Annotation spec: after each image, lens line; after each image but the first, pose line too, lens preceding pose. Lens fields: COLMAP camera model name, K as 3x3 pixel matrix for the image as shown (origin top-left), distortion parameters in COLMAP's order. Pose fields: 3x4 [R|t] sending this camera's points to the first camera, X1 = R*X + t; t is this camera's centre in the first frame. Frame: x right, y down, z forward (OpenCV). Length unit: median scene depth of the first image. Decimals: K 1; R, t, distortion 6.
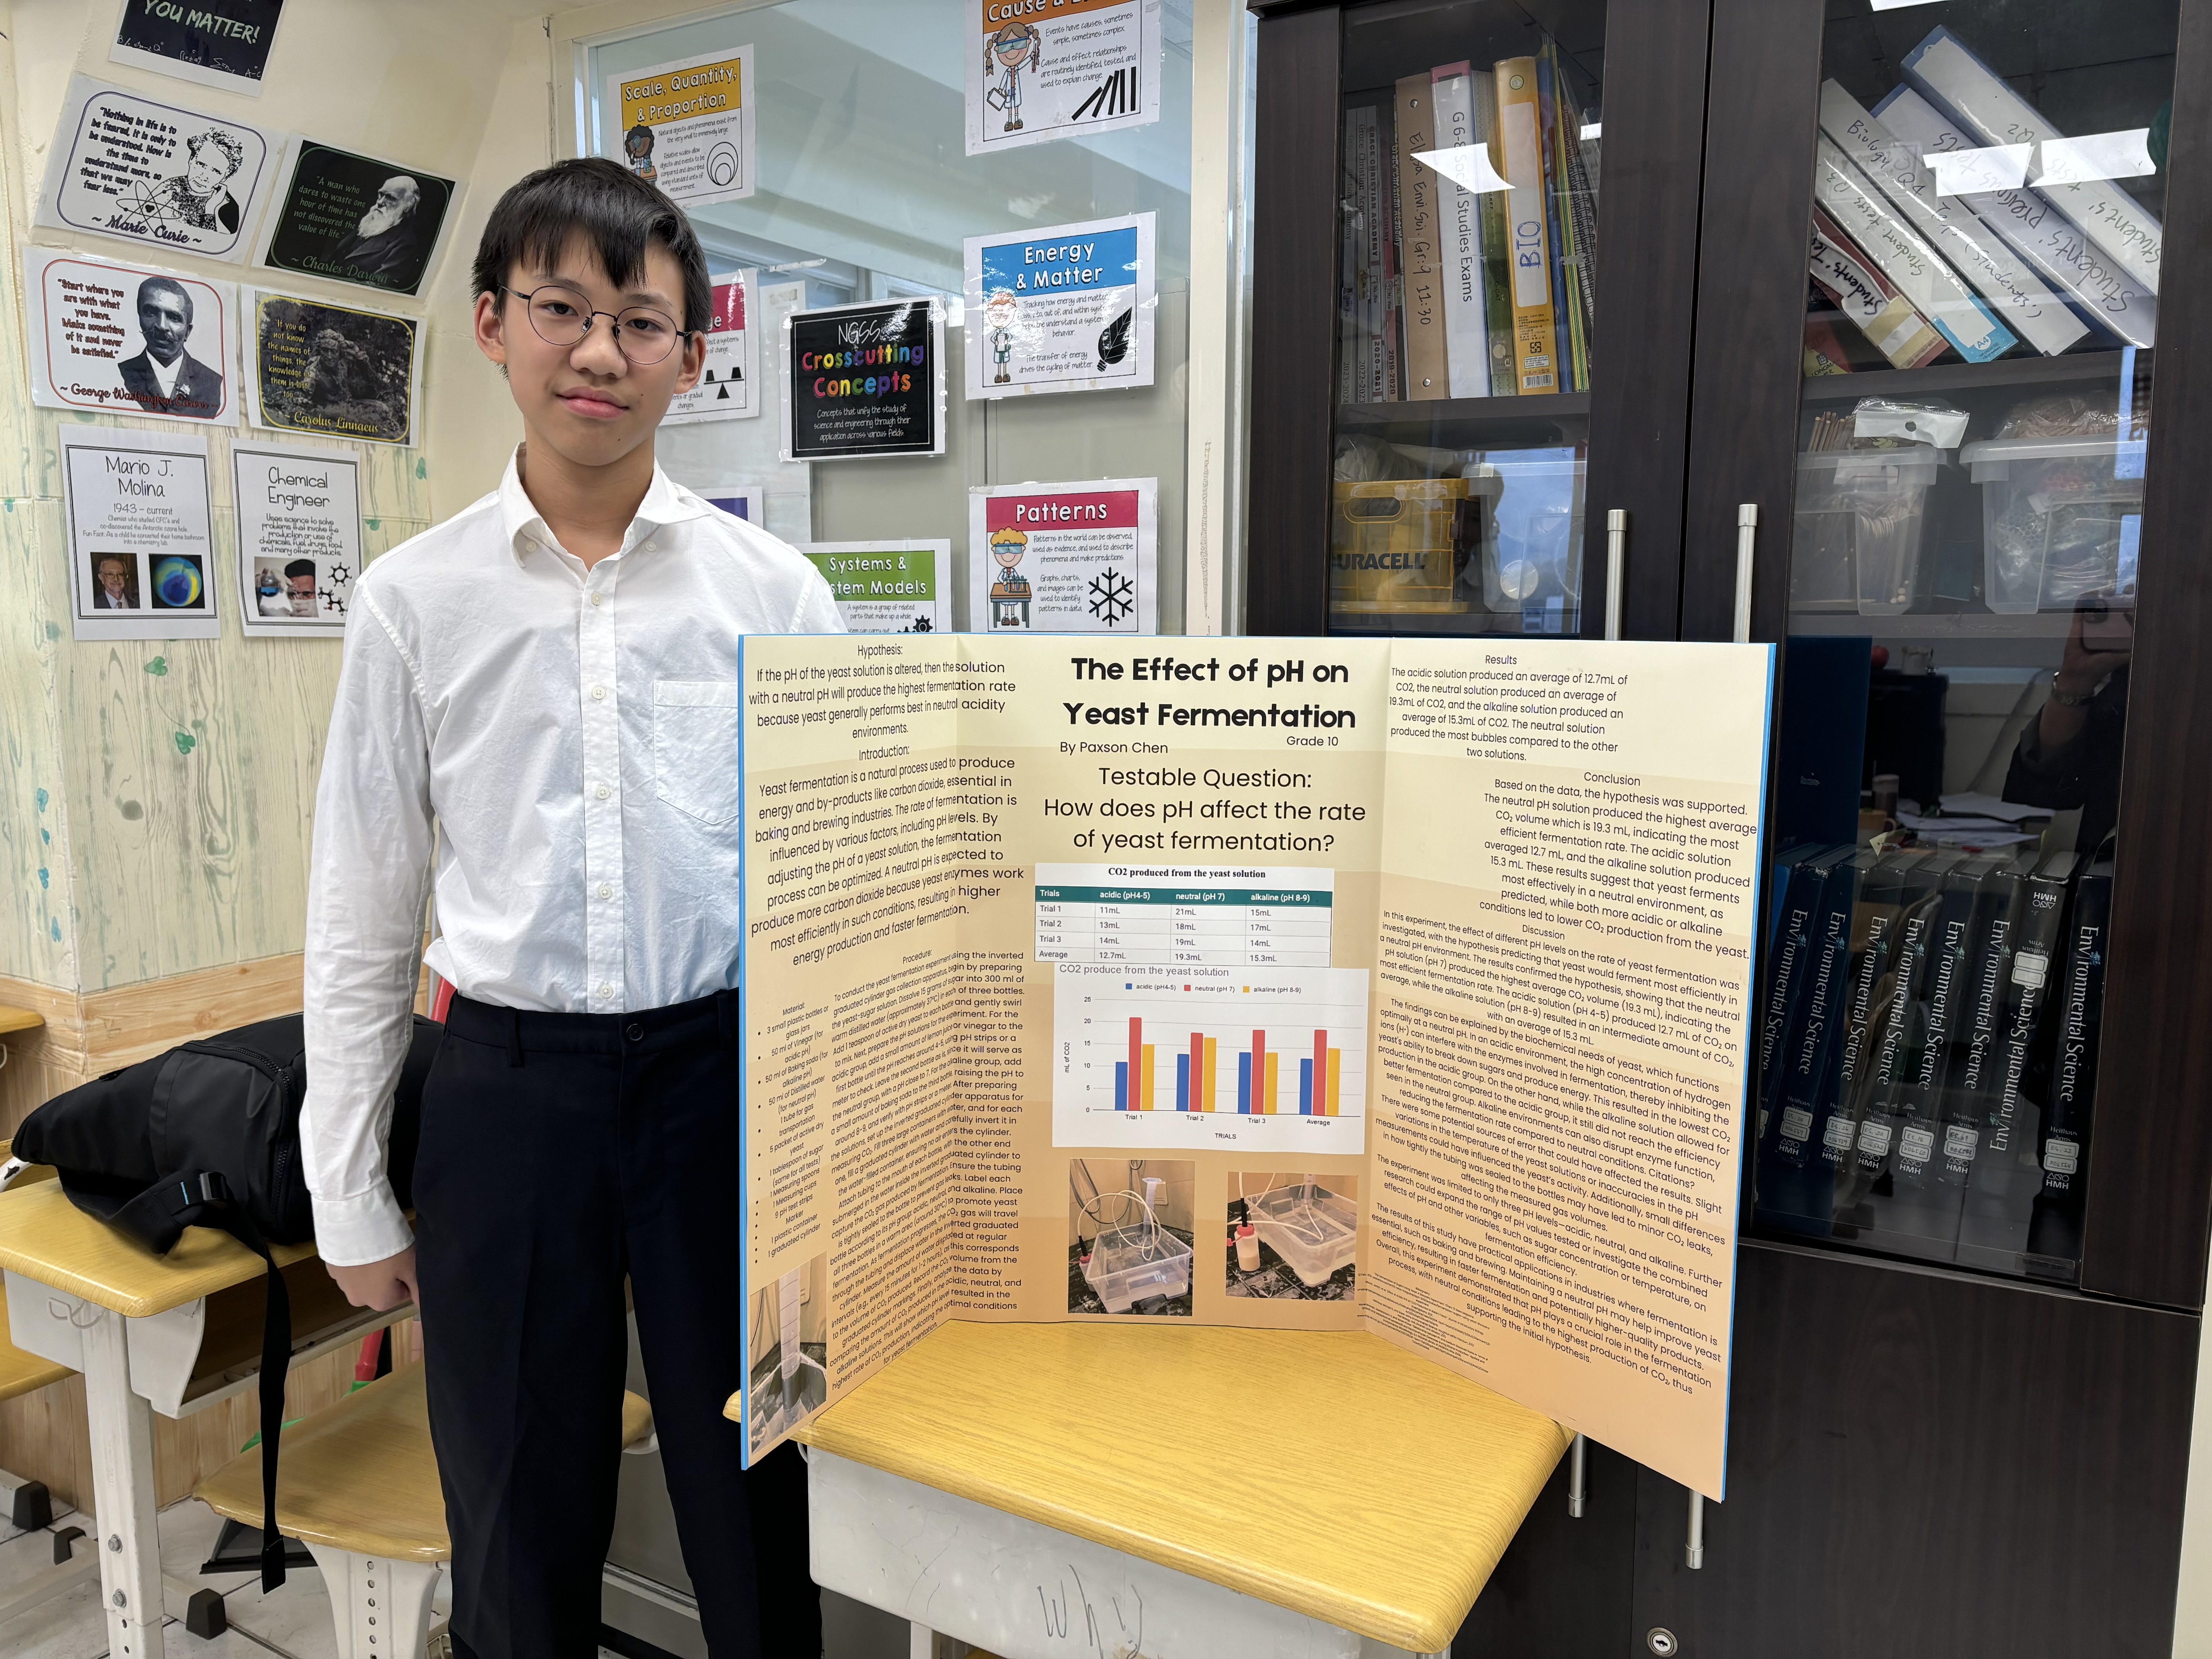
lens RADIAL K [[1682.4, 0, 1109.1], [0, 1682.4, 811.1], [0, 0, 1]] dist [0.040824, -0.029010]
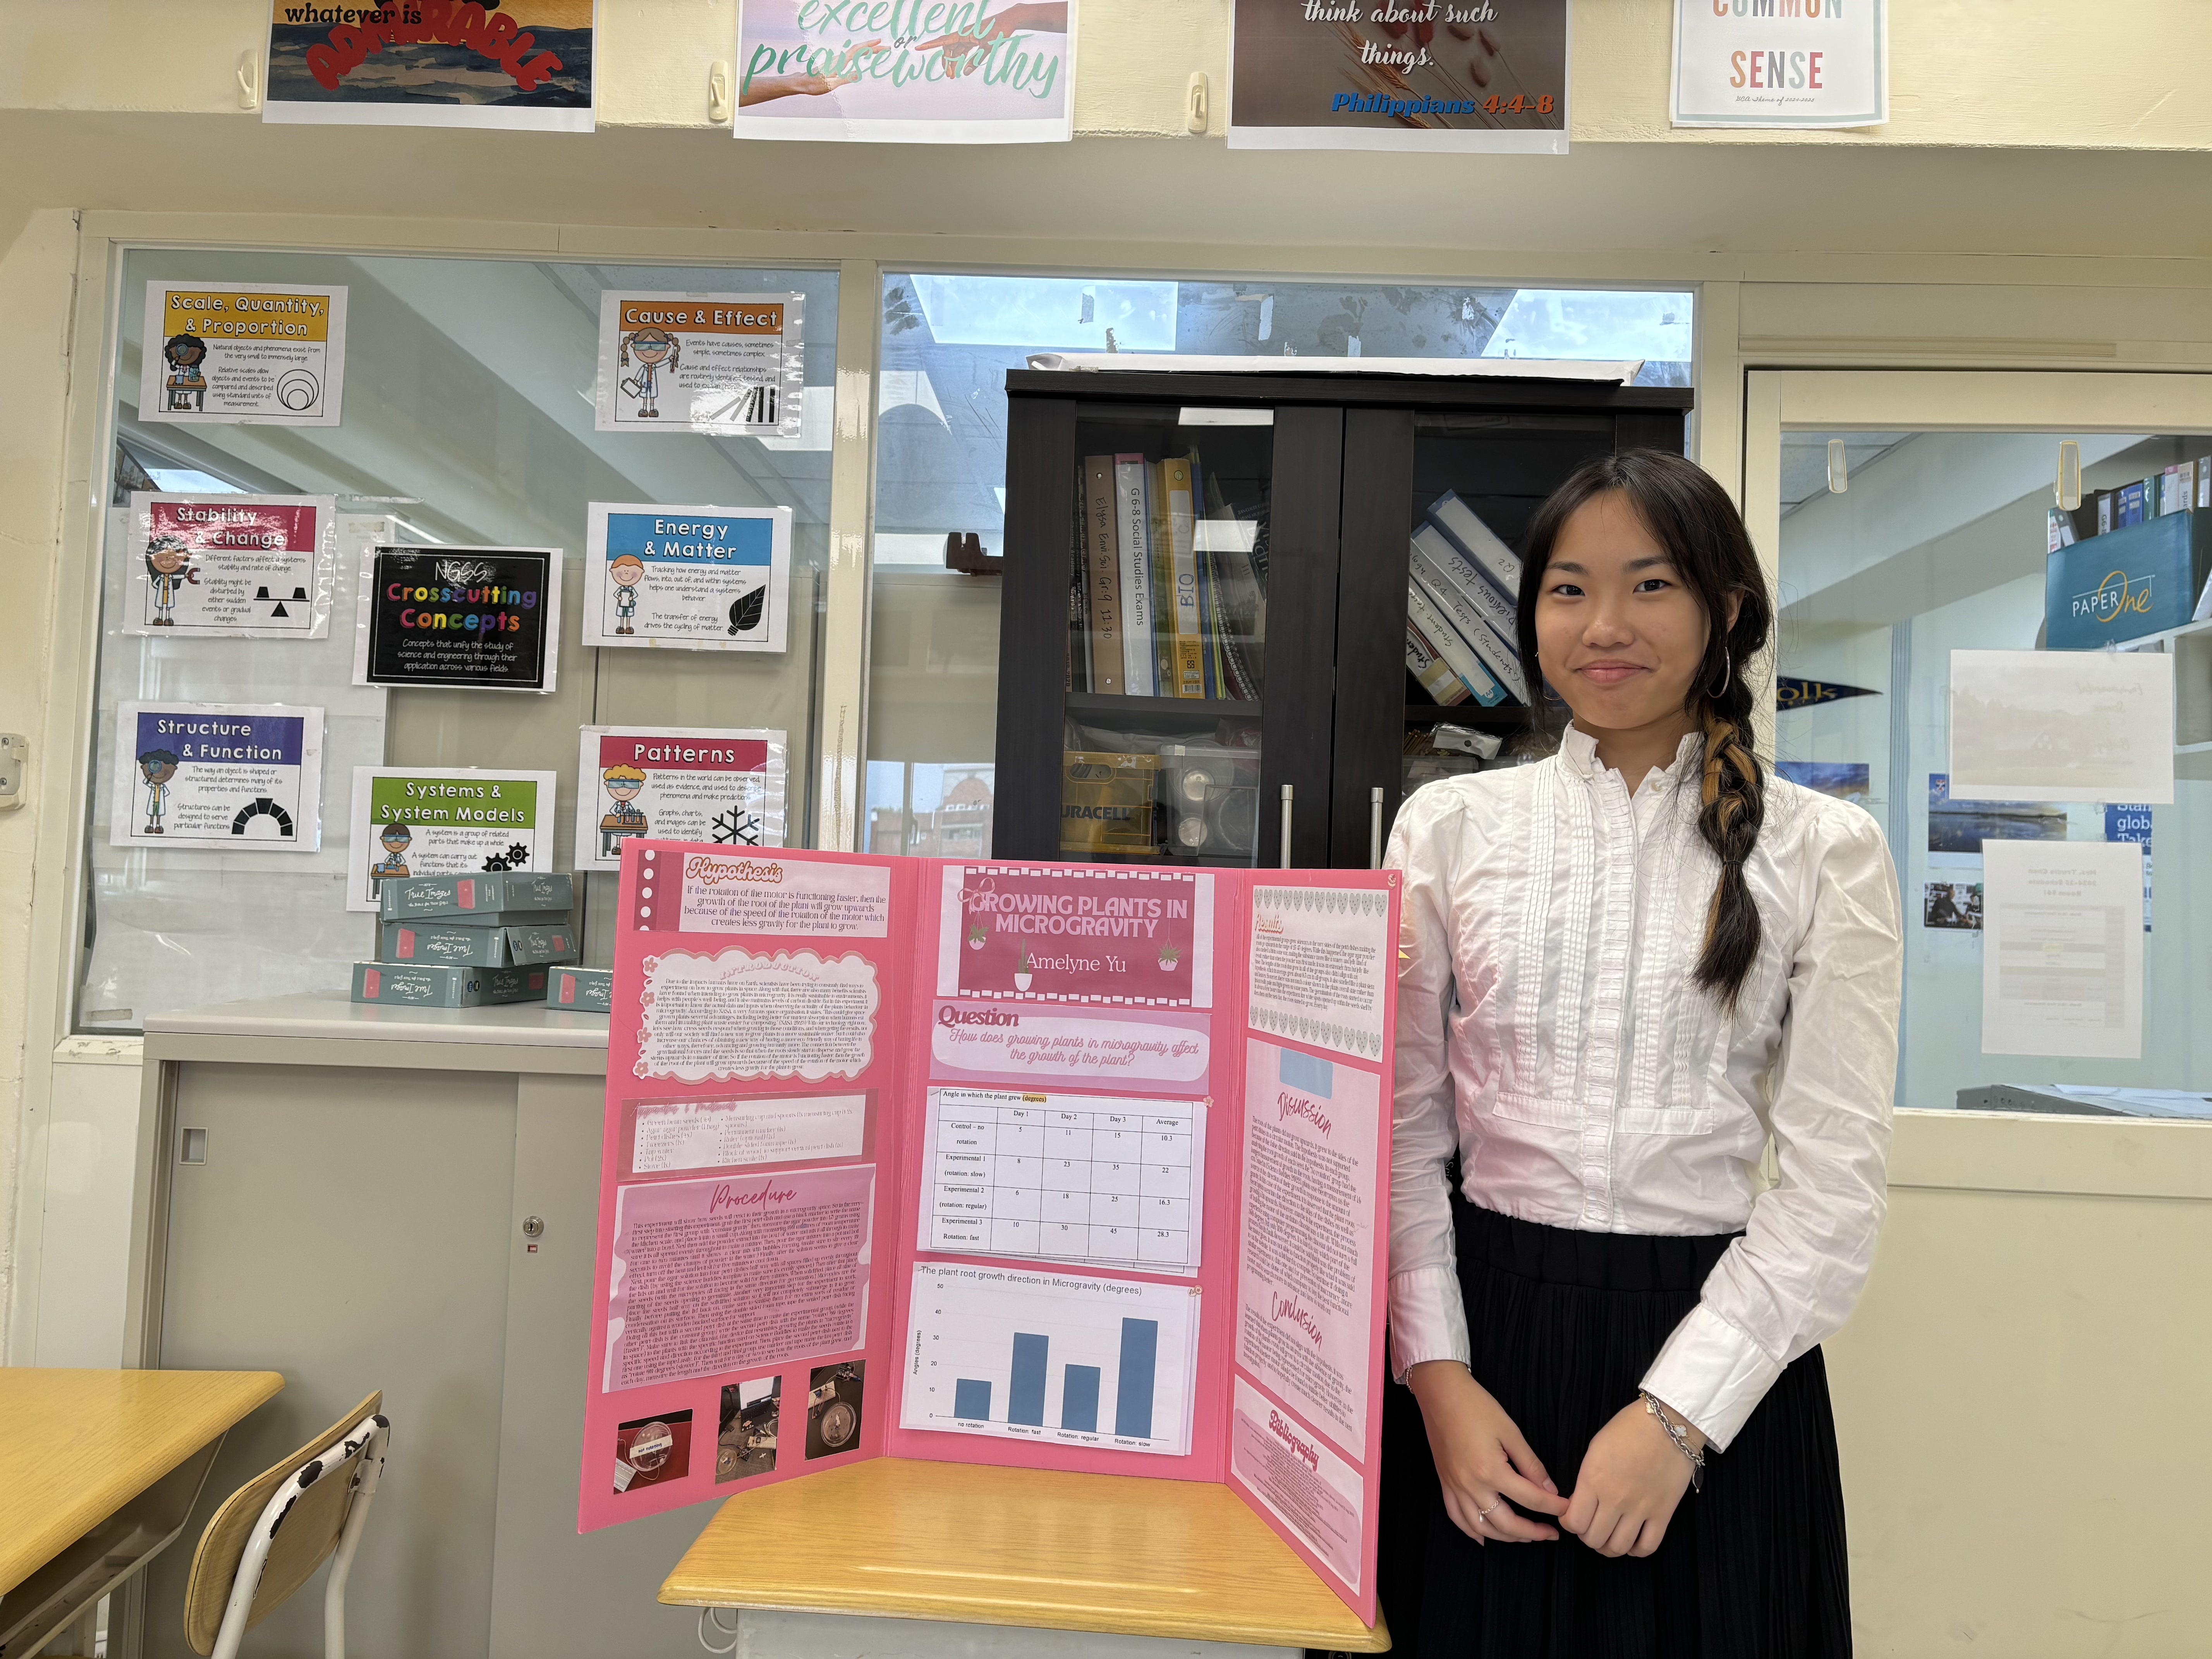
lens RADIAL K [[1682.4, 0, 1103.5], [0, 1682.4, 812.2], [0, 0, 1]] dist [0.040824, -0.029010]
pose [[0.870044, 0.051573, 0.490268, -0.330664], [0.024132, 0.988865, -0.146847, 0.028164], [-0.492383, 0.139594, 0.859112, -0.074348]]
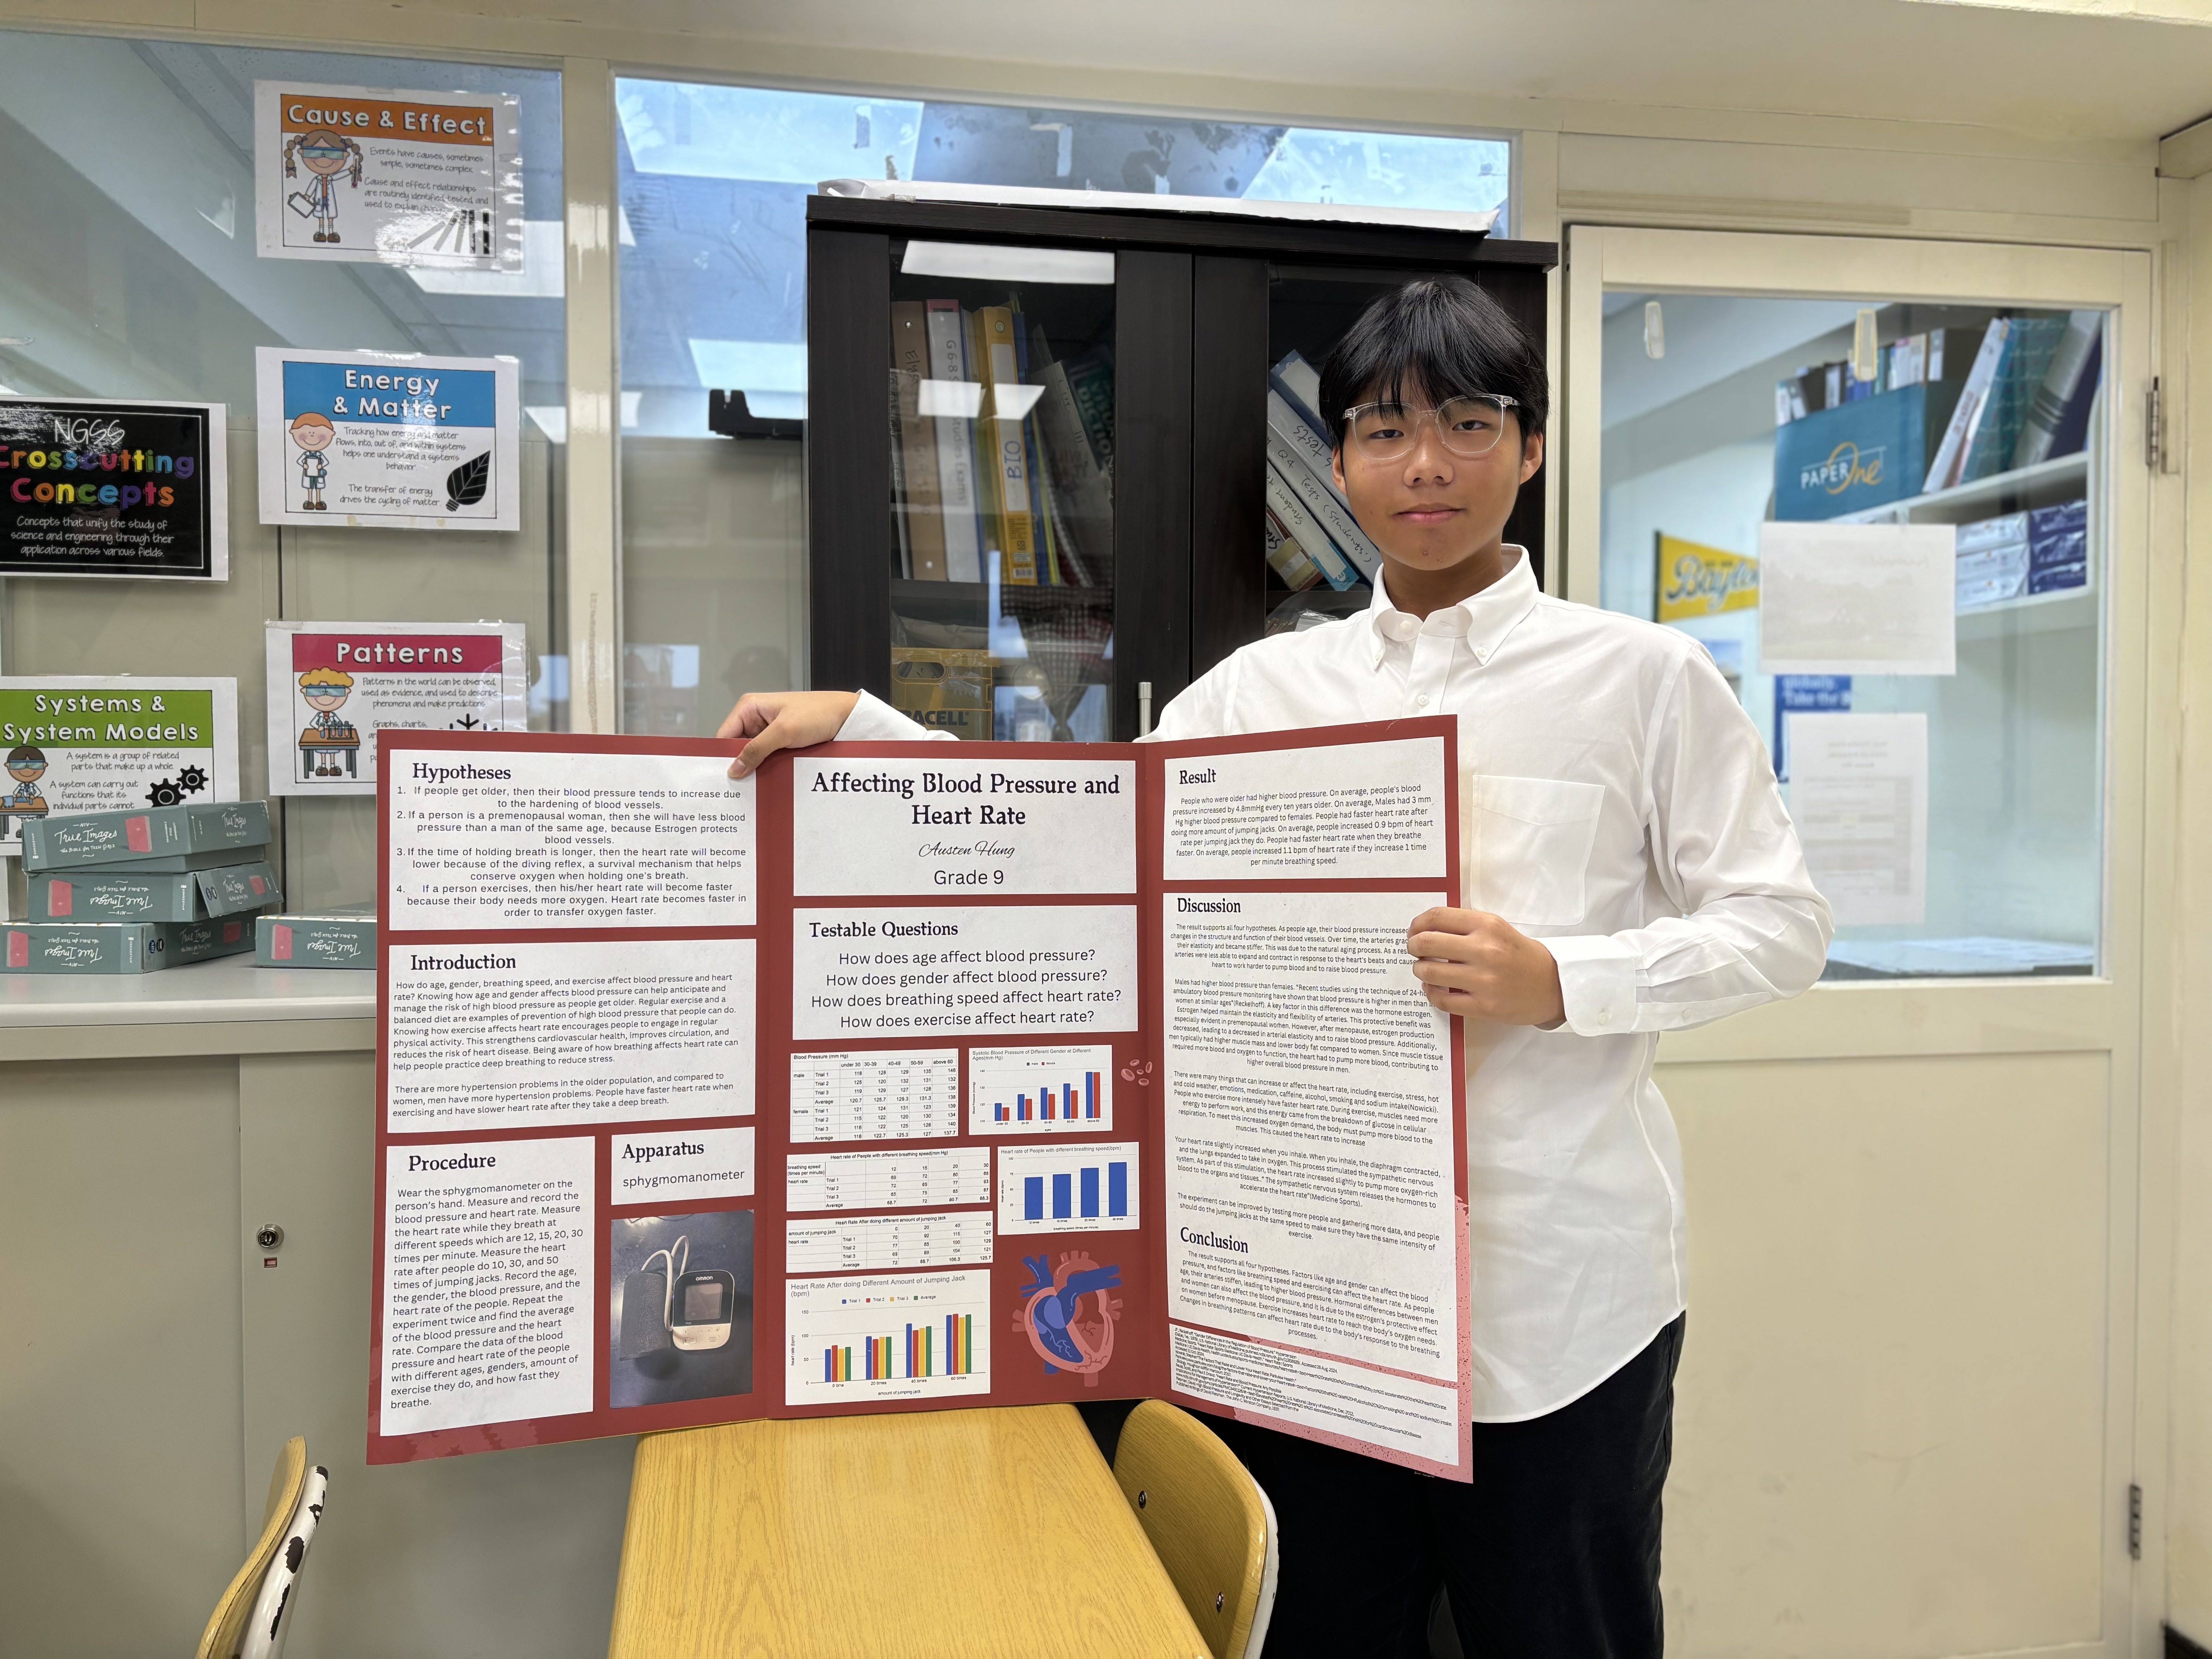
lens RADIAL K [[1682.4, 0, 1114.6], [0, 1682.4, 817.1], [0, 0, 1]] dist [0.040824, -0.029010]
pose [[0.751437, -0.020824, 0.659477, -0.352098], [0.076590, 0.995498, -0.055836, -0.006529], [-0.655345, 0.092466, 0.749649, 0.054558]]
